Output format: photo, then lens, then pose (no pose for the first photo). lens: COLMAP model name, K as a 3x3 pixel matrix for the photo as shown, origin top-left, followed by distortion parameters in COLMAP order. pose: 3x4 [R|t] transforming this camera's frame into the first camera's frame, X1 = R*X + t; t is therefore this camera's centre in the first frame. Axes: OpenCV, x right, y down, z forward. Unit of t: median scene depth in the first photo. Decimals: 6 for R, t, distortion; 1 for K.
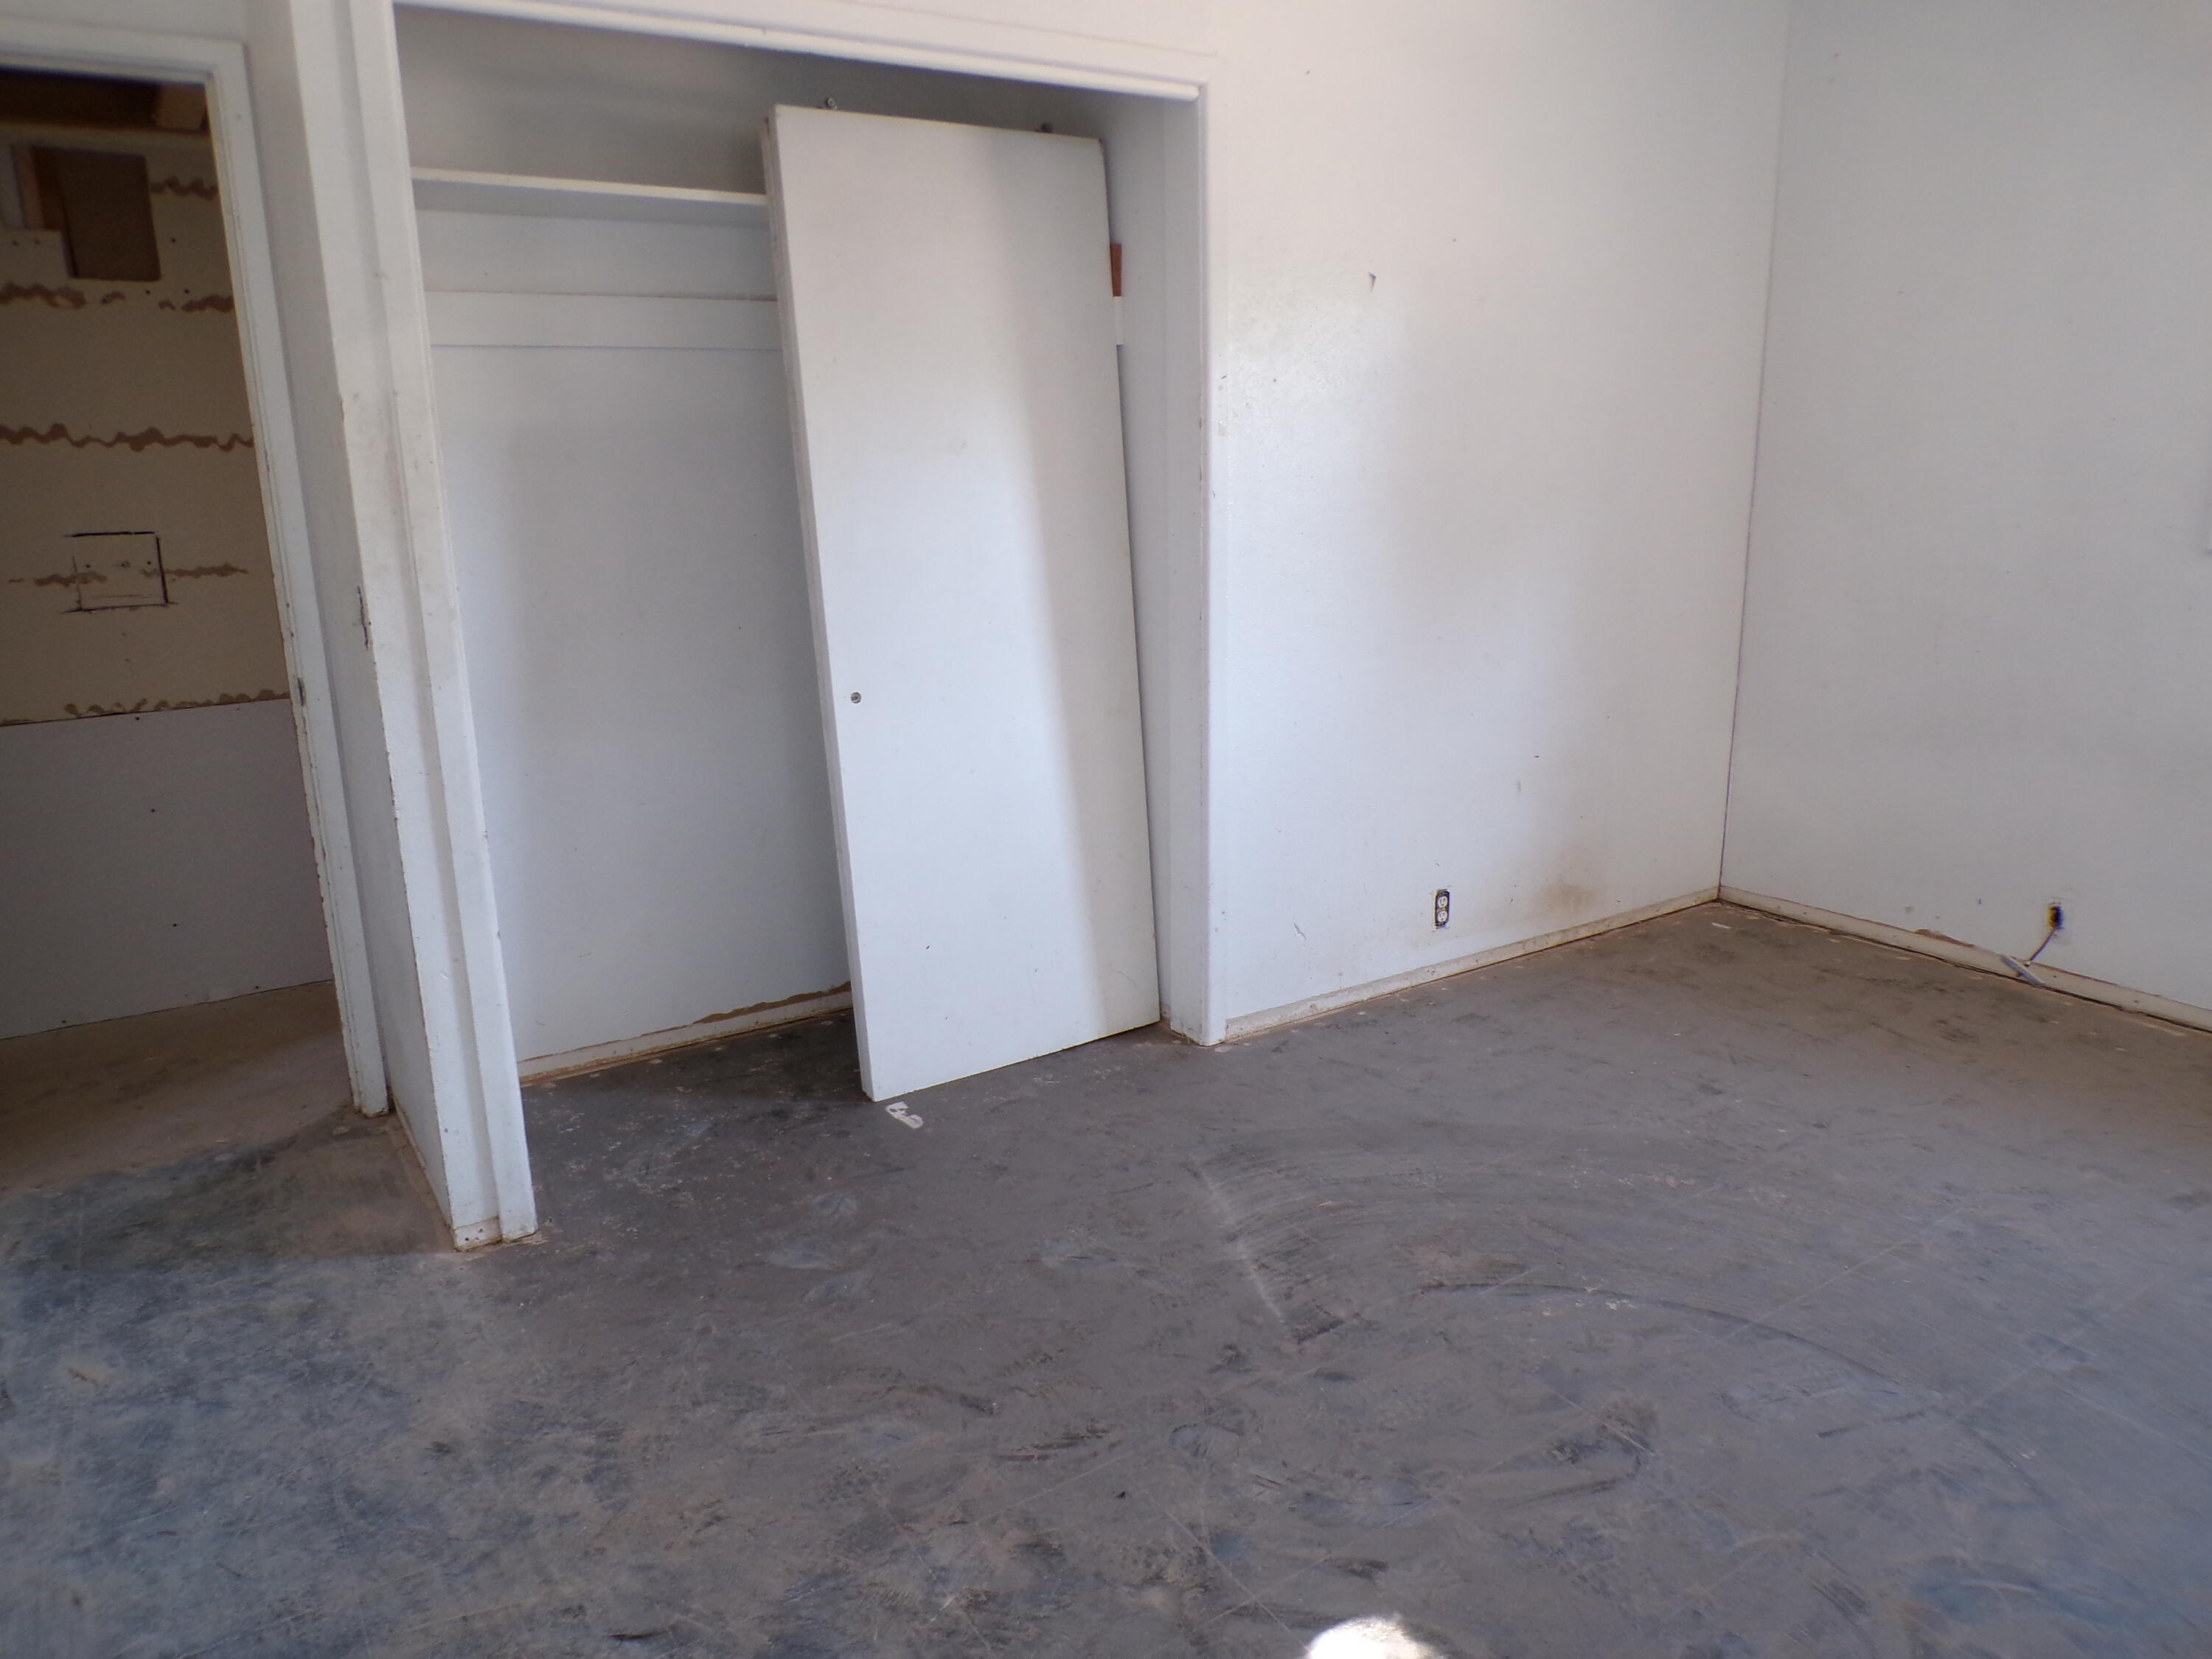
lens RADIAL K [[1489.5, 0, 1091.1], [0, 1489.5, 819.9], [0, 0, 1]] dist [-0.050614, 0.025857]
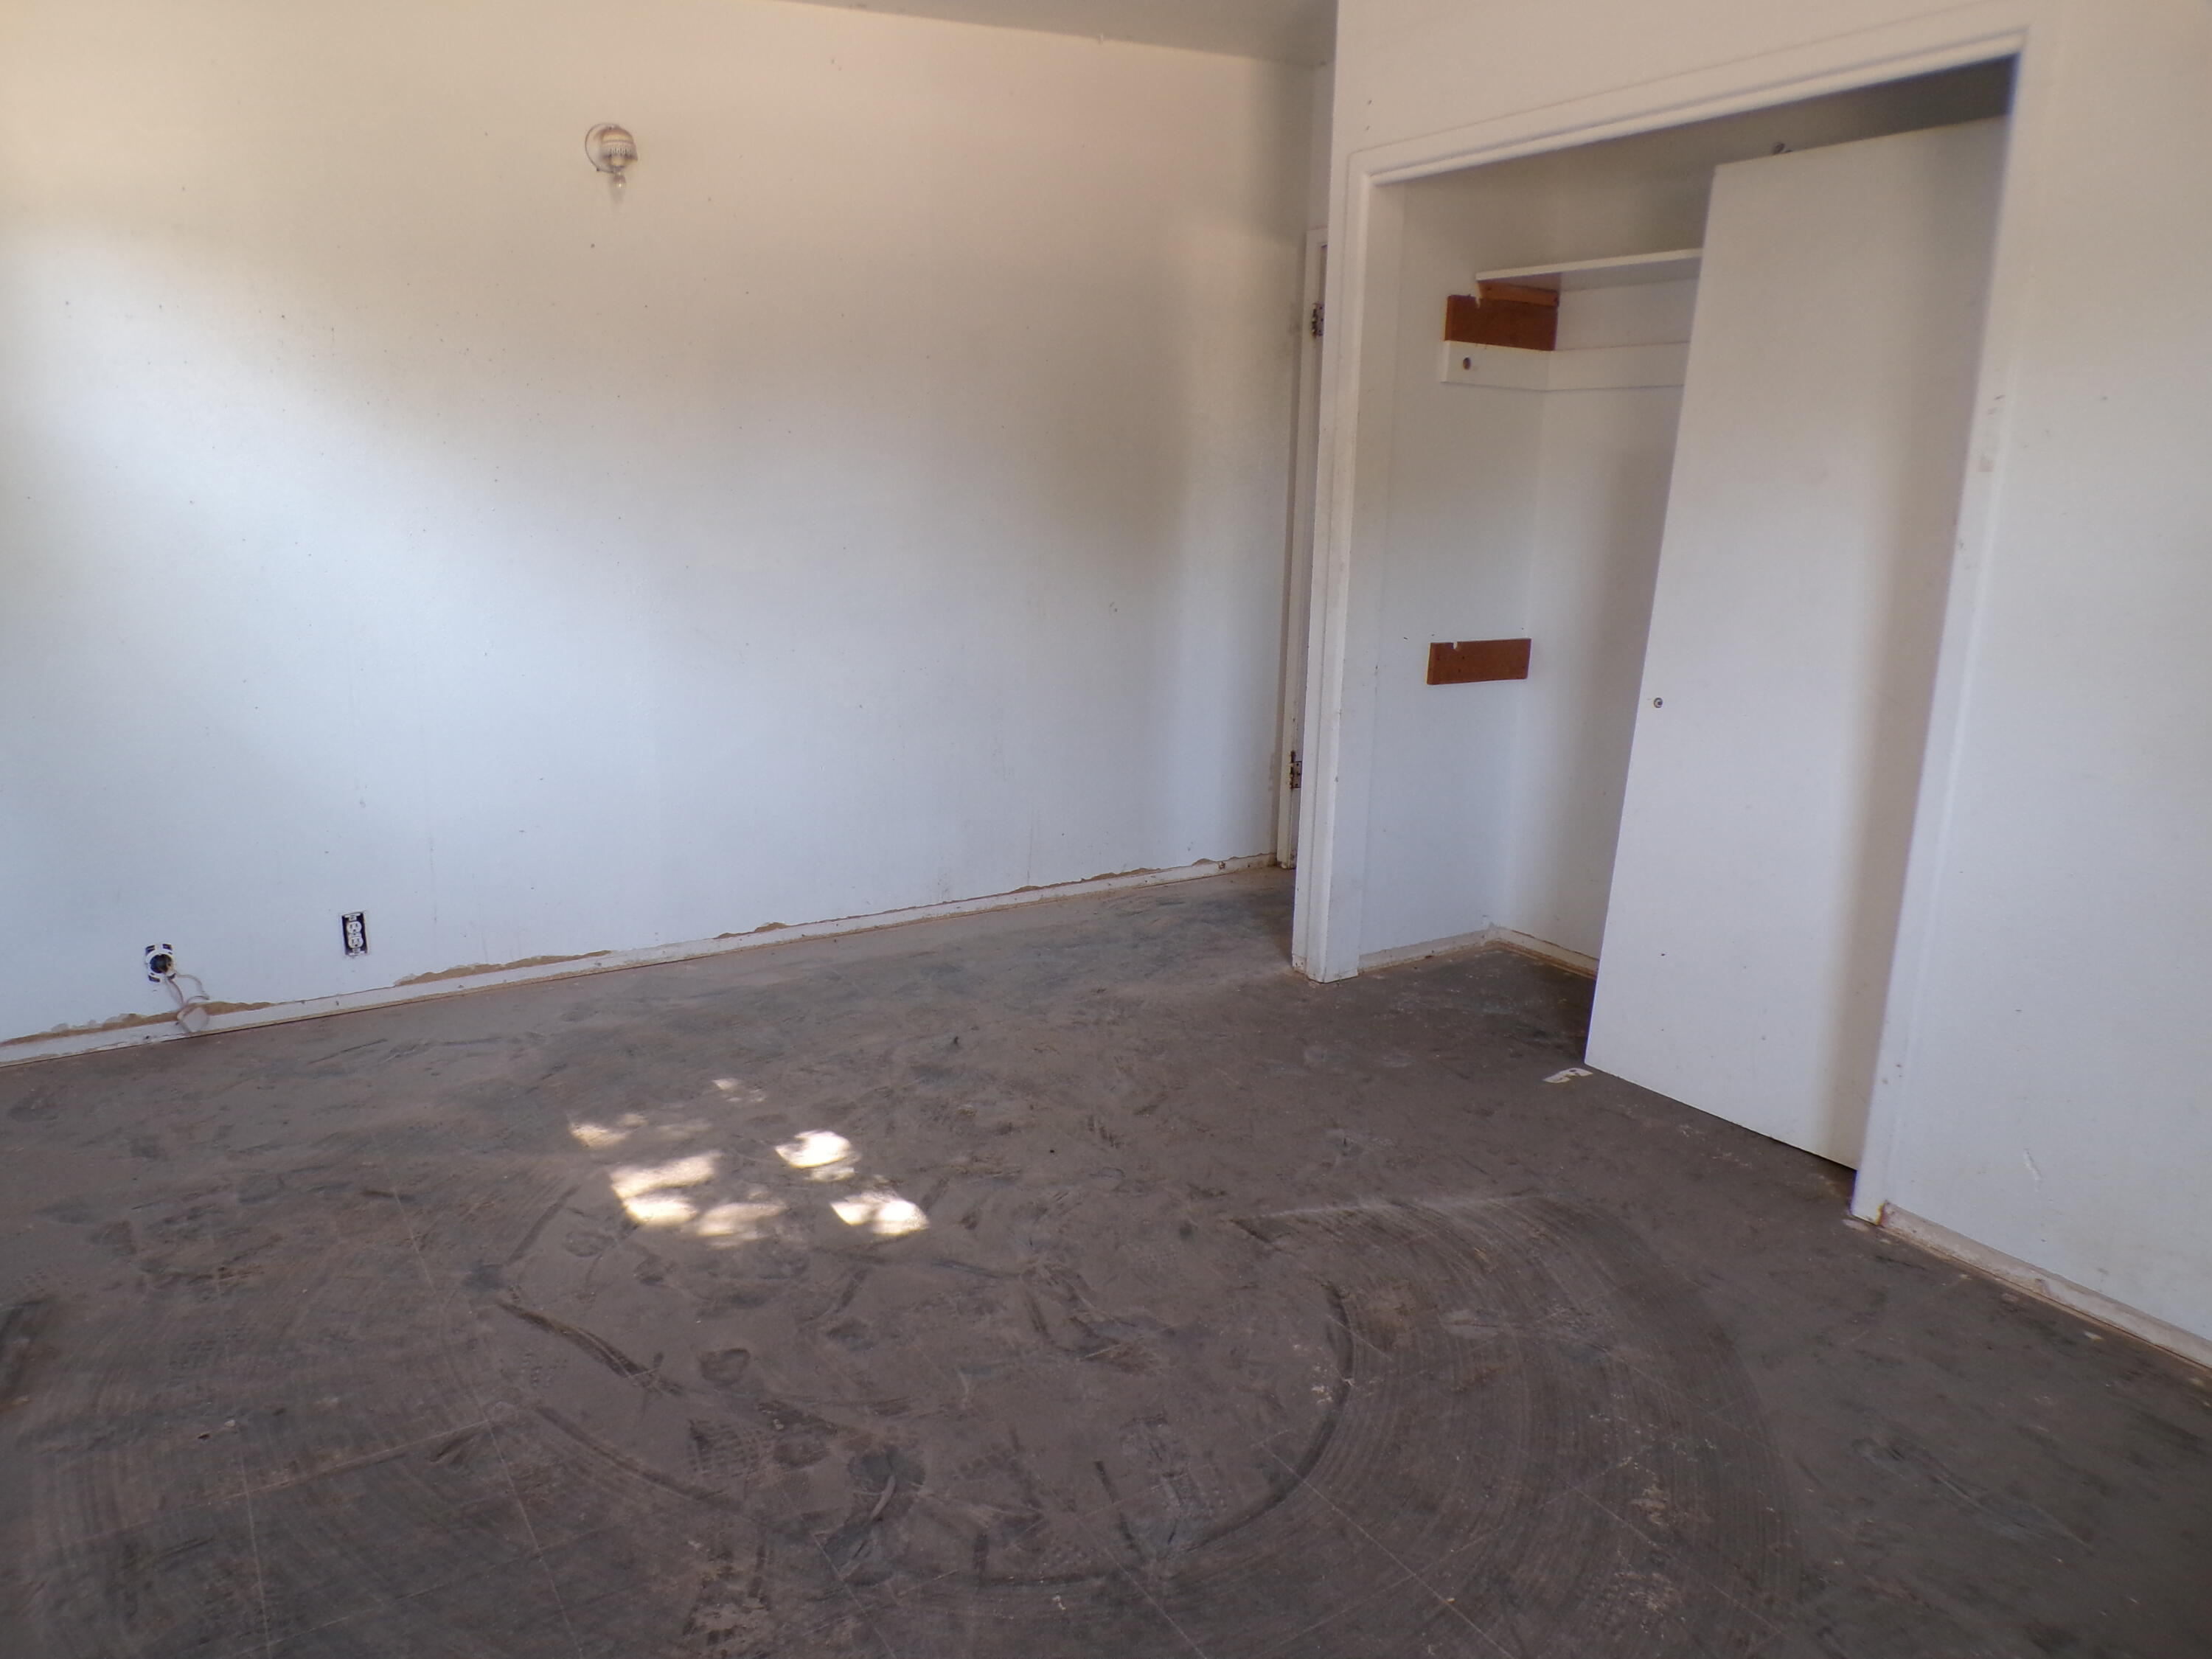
lens RADIAL K [[1489.5, 0, 1087.9], [0, 1489.5, 837.6], [0, 0, 1]] dist [-0.050614, 0.025857]
pose [[-0.002610, 0.255824, -0.966720, 1.178493], [-0.260265, 0.933233, 0.247665, -0.192867], [0.965534, 0.252250, 0.064147, 0.712329]]
